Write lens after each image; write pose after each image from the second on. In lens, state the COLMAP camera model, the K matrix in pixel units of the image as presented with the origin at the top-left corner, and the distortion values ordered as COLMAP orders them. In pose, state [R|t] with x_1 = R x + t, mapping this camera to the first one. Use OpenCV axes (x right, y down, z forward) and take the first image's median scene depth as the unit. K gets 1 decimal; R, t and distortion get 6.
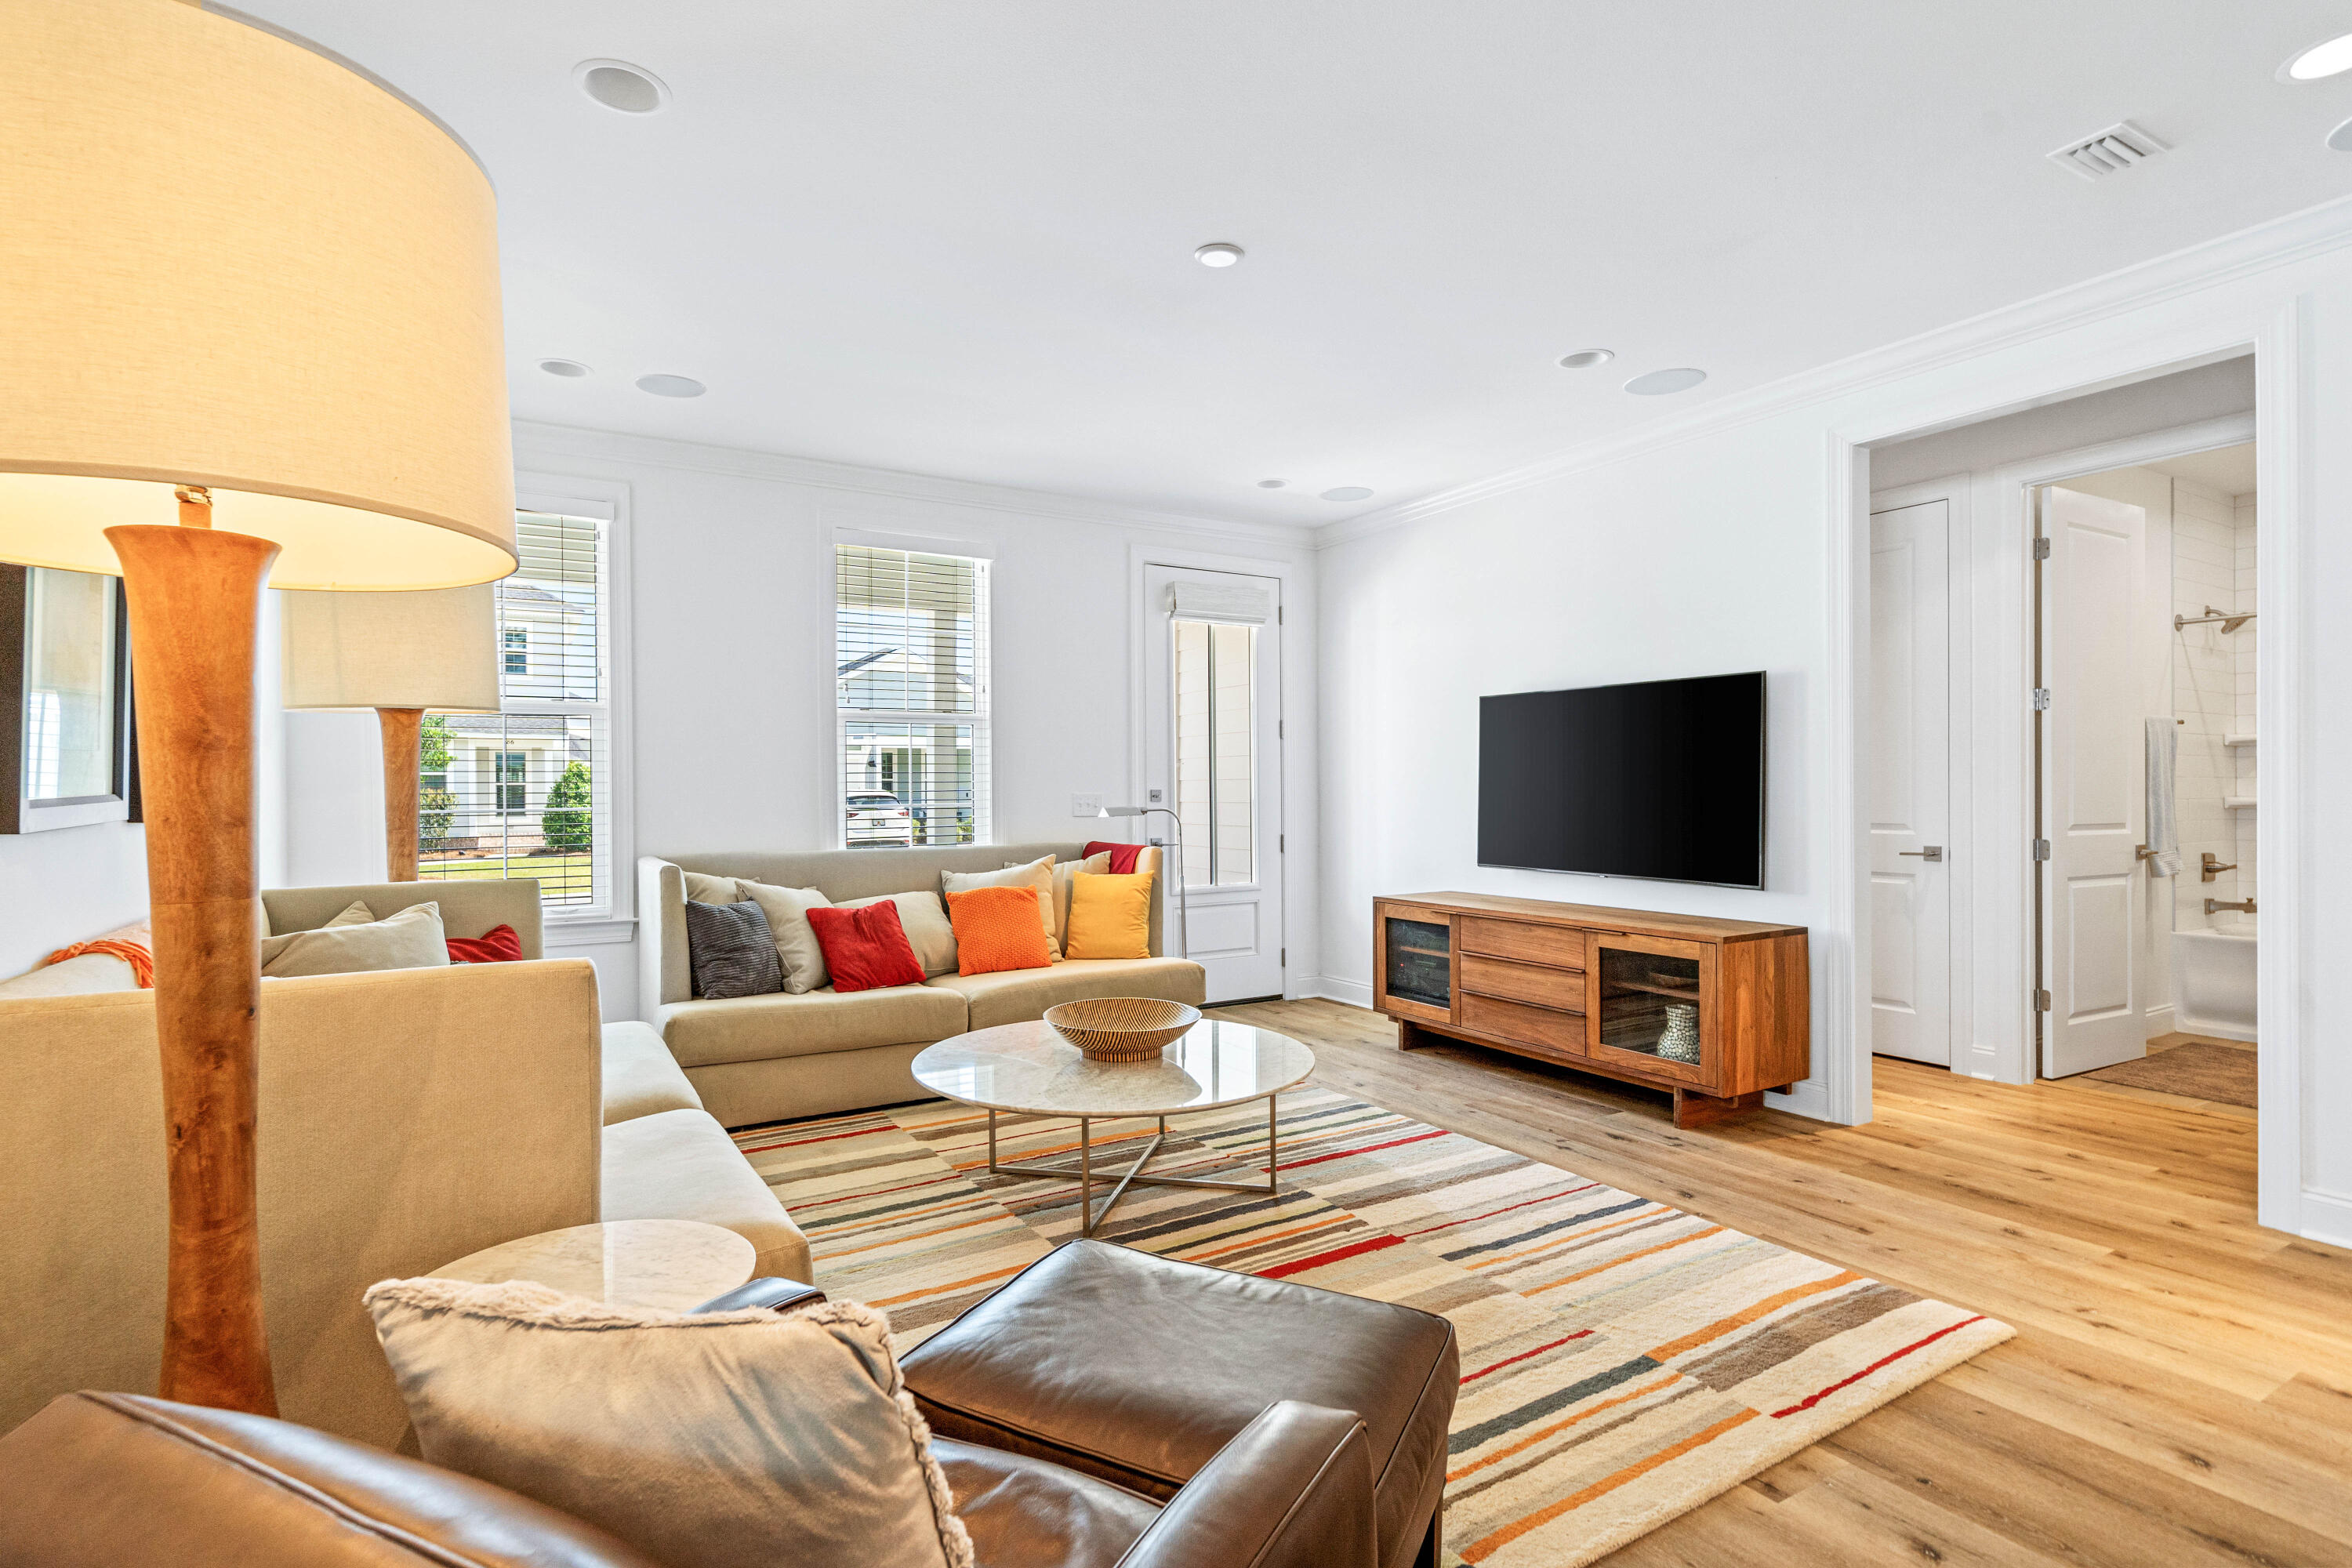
lens RADIAL K [[1151.7, 0, 1172.8], [0, 1151.7, 794.0], [0, 0, 1]] dist [0.002633, 0.003827]
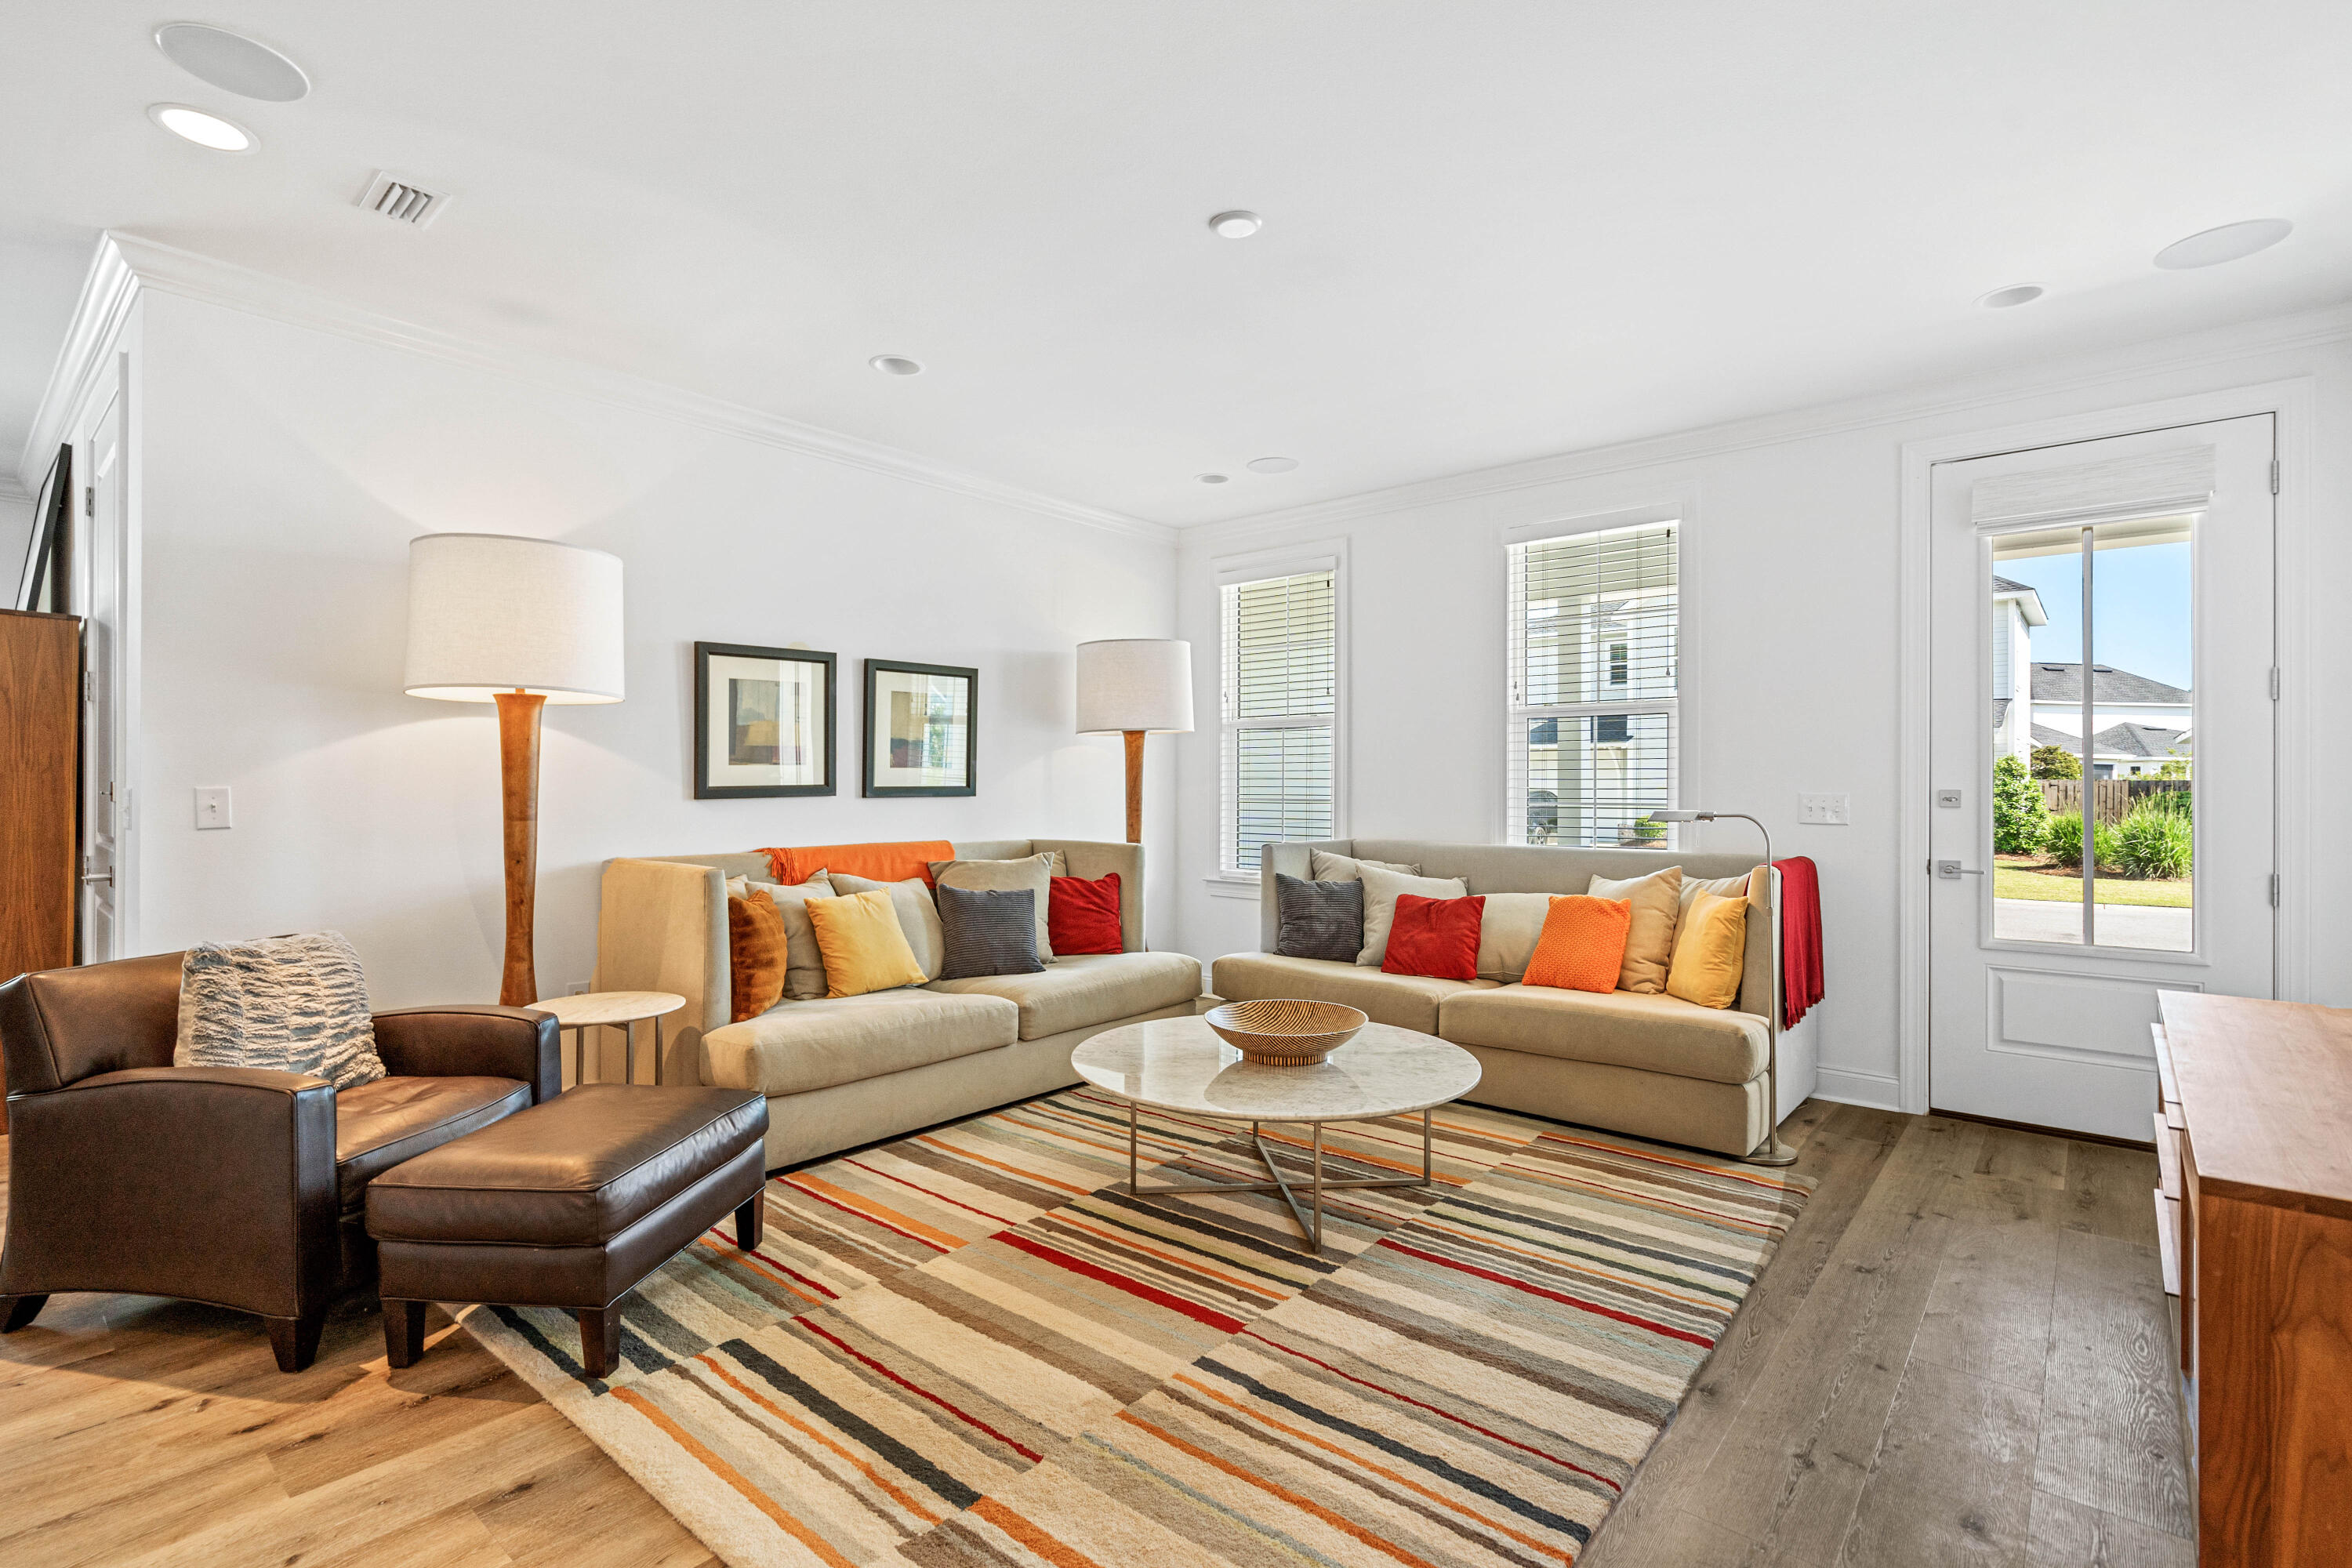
lens RADIAL K [[1096.4, 0, 1131.8], [0, 1096.4, 776.4], [0, 0, 1]] dist [-0.002464, 0.002129]
pose [[0.298826, -0.000889, -0.954307, 0.613990], [-0.009601, 0.999946, -0.003938, -0.005377], [0.954259, 0.010339, 0.298802, 0.456534]]
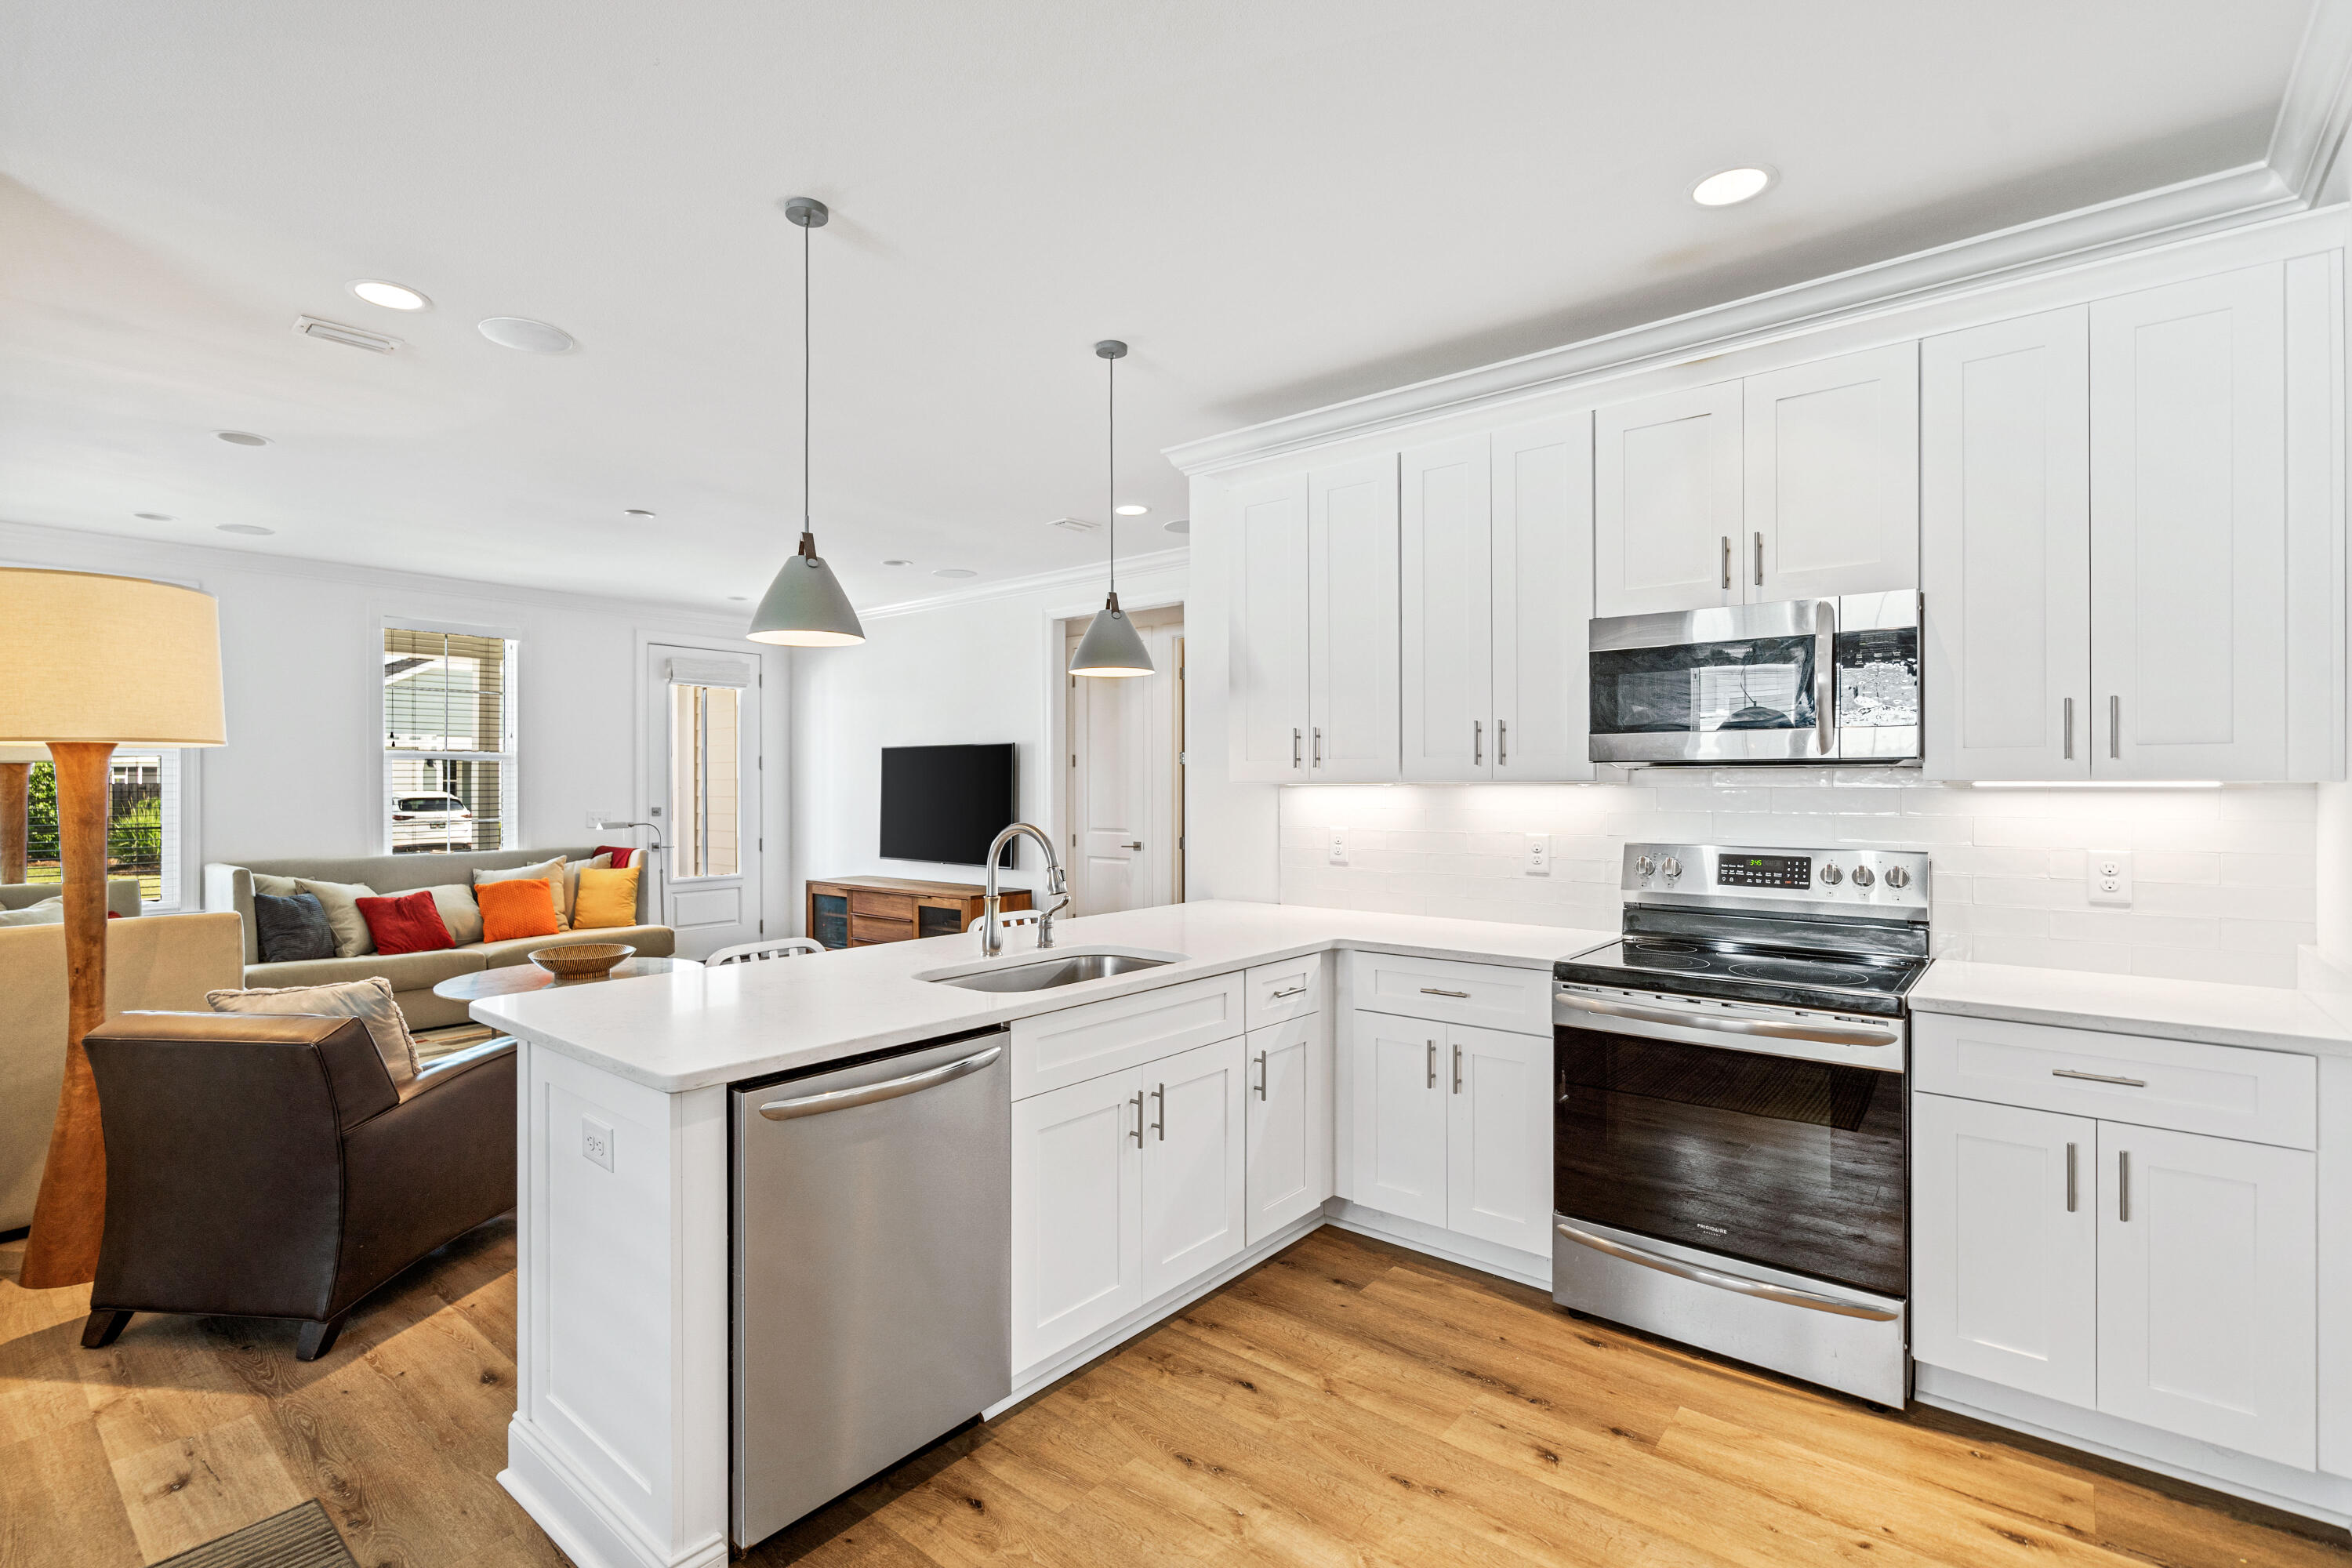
lens RADIAL K [[1096.4, 0, 1176.1], [0, 1096.4, 780.9], [0, 0, 1]] dist [-0.002464, 0.002129]
pose [[0.943219, 0.004881, 0.332136, 0.180540], [-0.001849, 0.999954, -0.009443, -0.032217], [-0.332167, 0.008293, 0.943184, -0.592527]]
